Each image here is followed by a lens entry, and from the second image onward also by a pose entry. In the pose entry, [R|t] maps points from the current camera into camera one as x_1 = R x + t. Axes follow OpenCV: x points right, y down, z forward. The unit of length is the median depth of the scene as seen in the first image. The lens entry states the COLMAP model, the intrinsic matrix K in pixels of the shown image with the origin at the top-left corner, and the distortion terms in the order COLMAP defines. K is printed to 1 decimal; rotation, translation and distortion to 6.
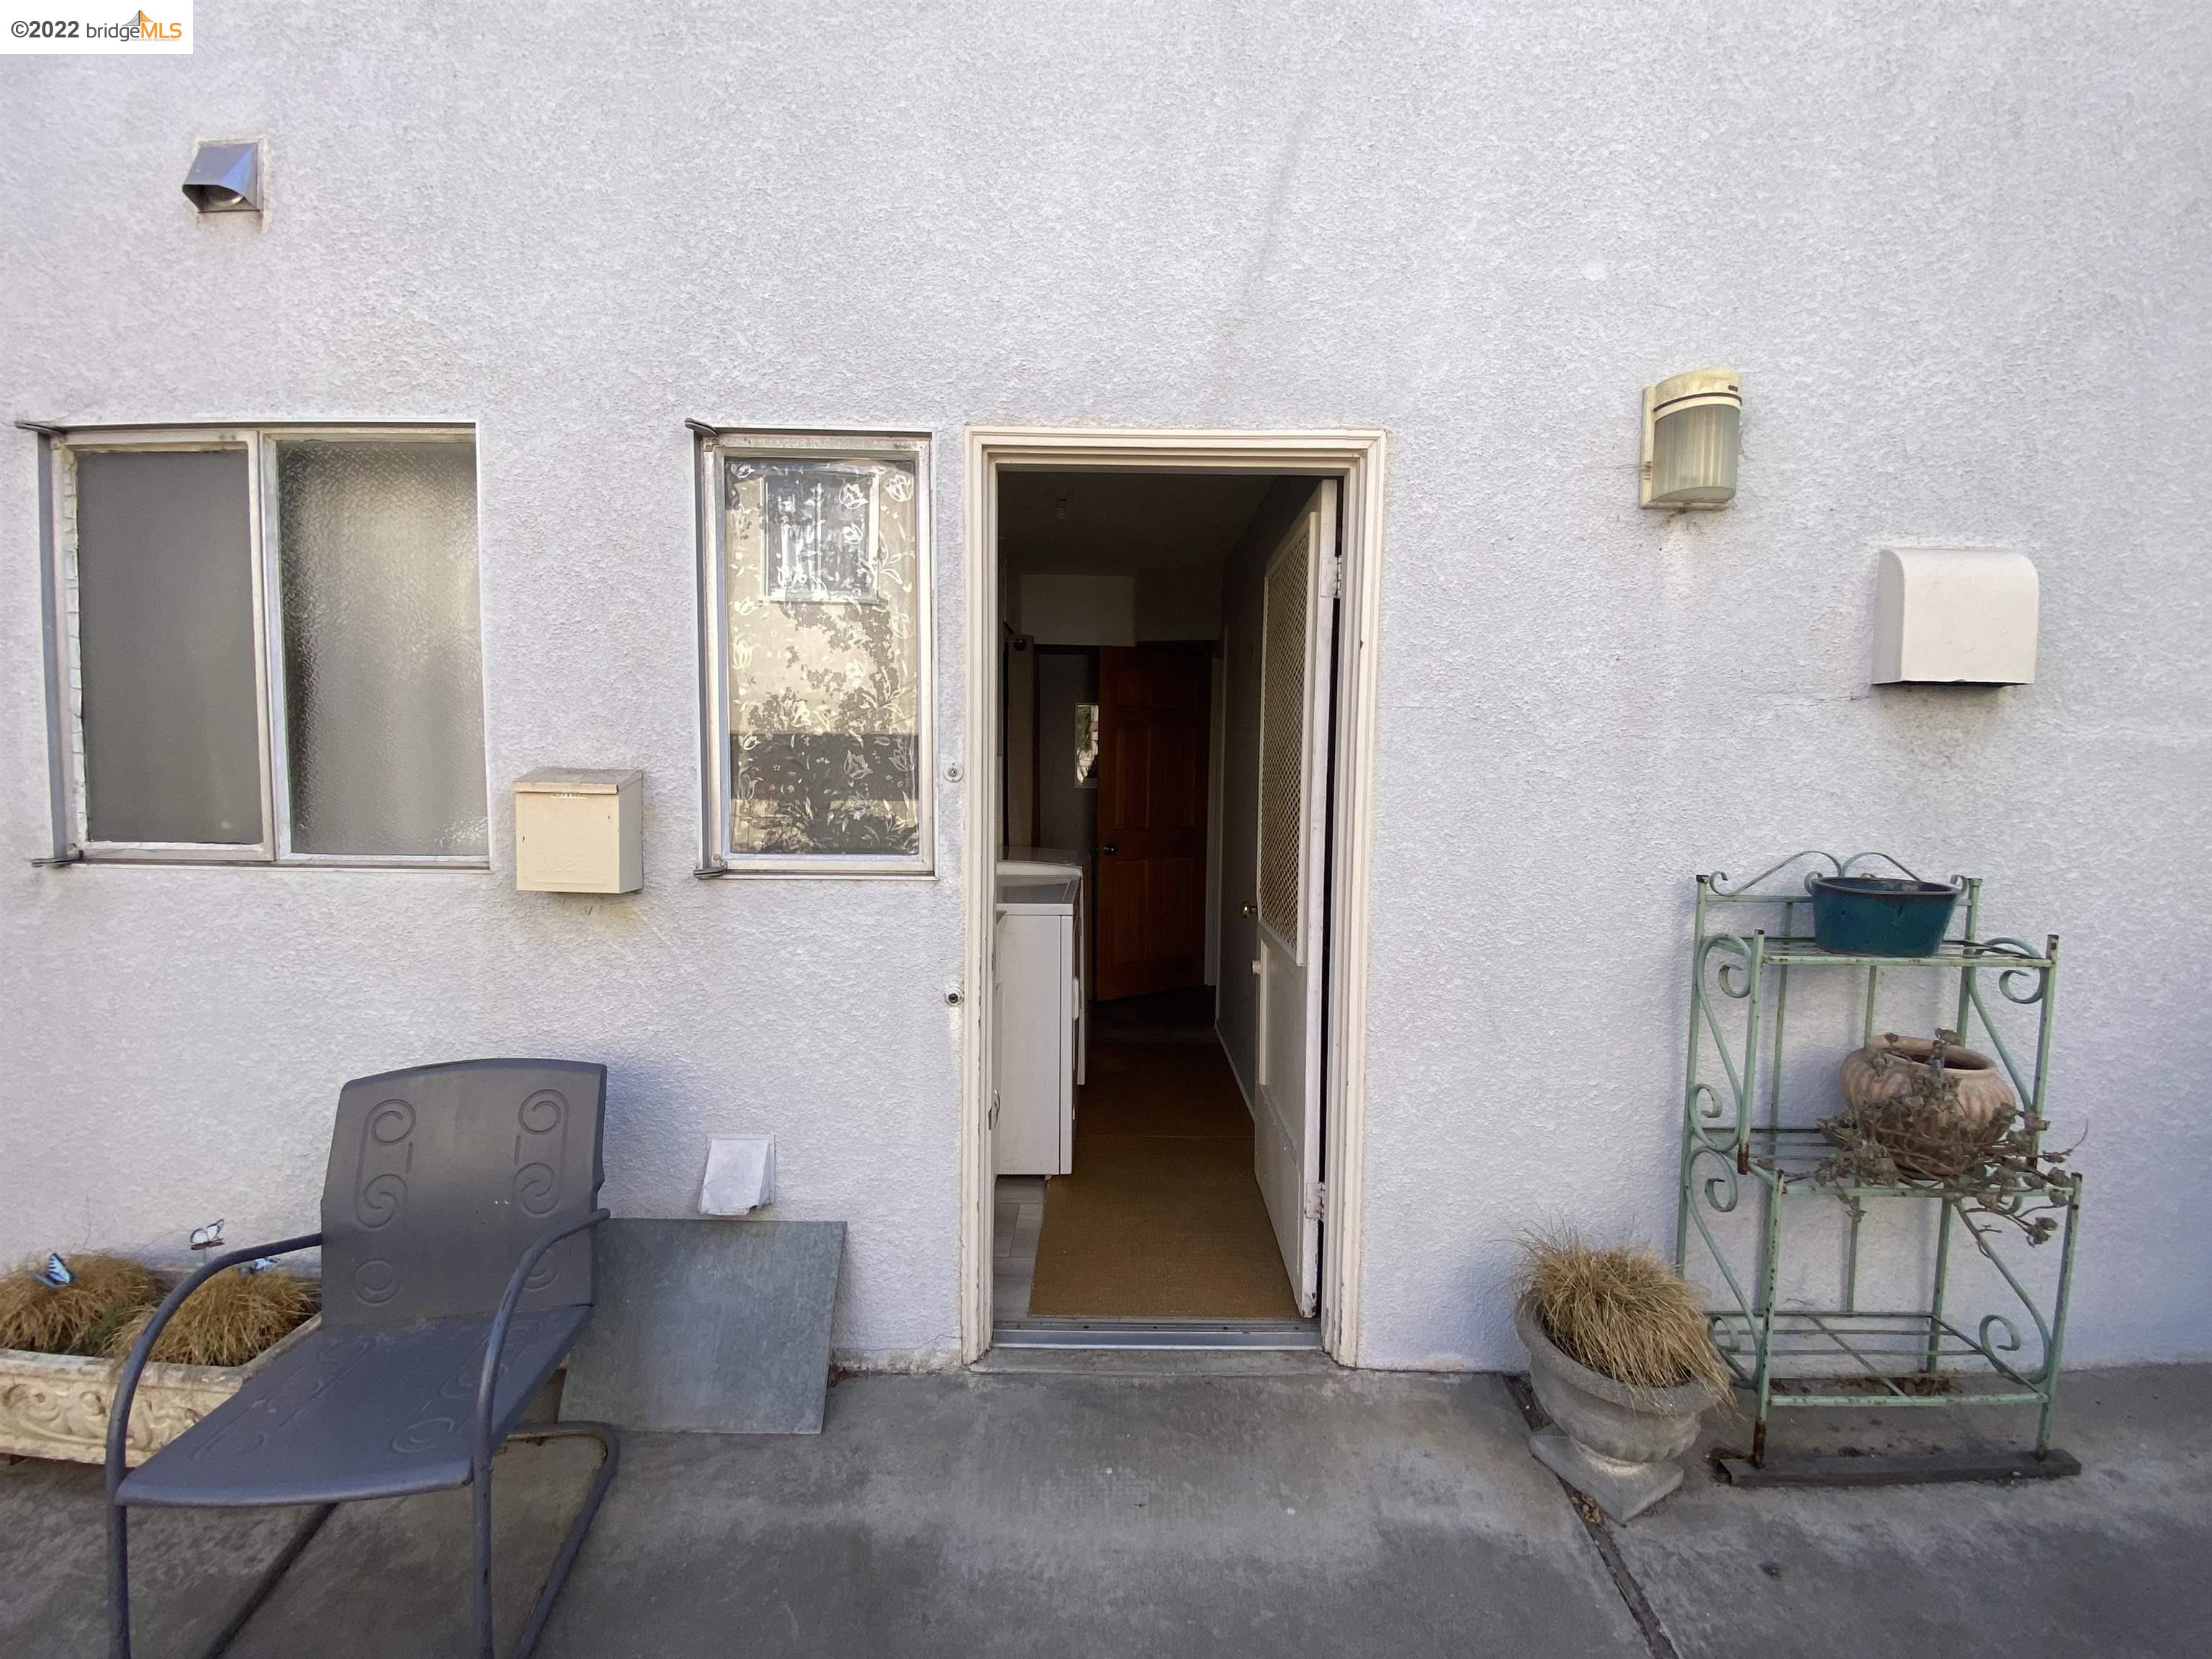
lens RADIAL K [[910.1, 0, 1107.0], [0, 910.1, 826.5], [0, 0, 1]] dist [-0.009313, -0.003273]
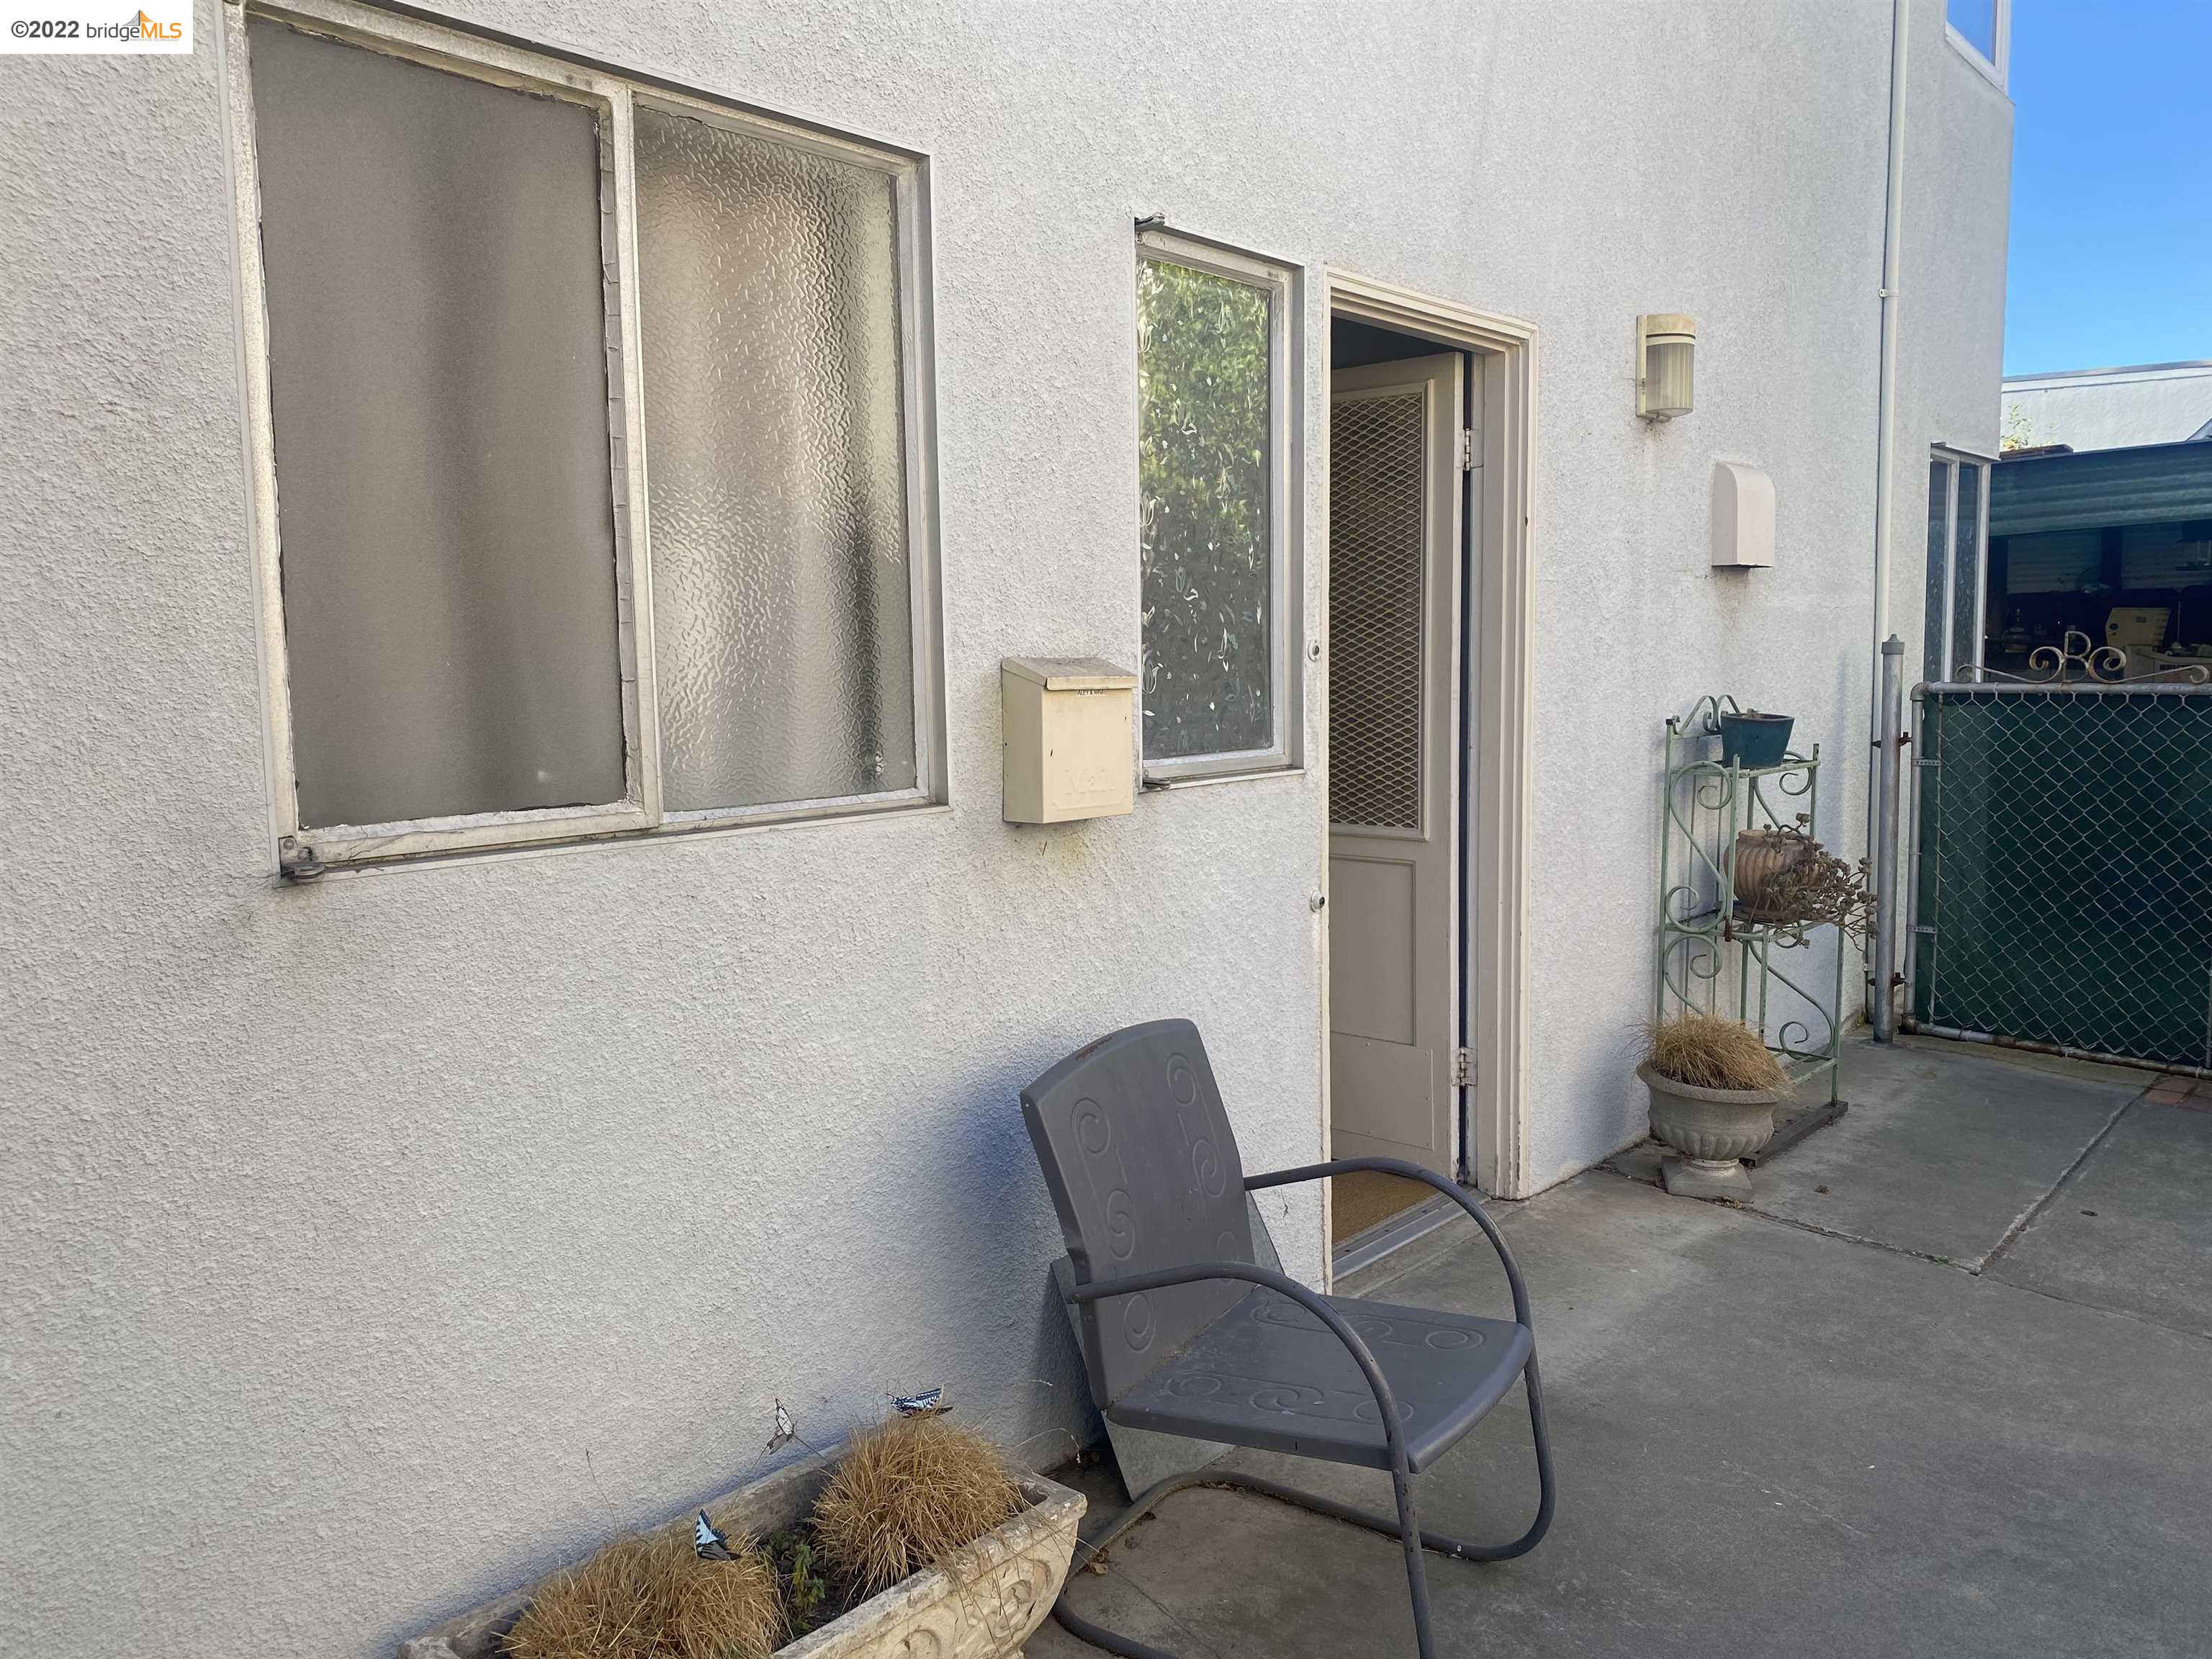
lens RADIAL K [[1680.6, 0, 1102.2], [0, 1680.6, 821.0], [0, 0, 1]] dist [0.009998, -0.006453]
pose [[0.660364, -0.098345, 0.744478, -1.586513], [0.068435, 0.995143, 0.070754, -0.024340], [-0.747821, 0.004225, 0.663887, 0.052070]]
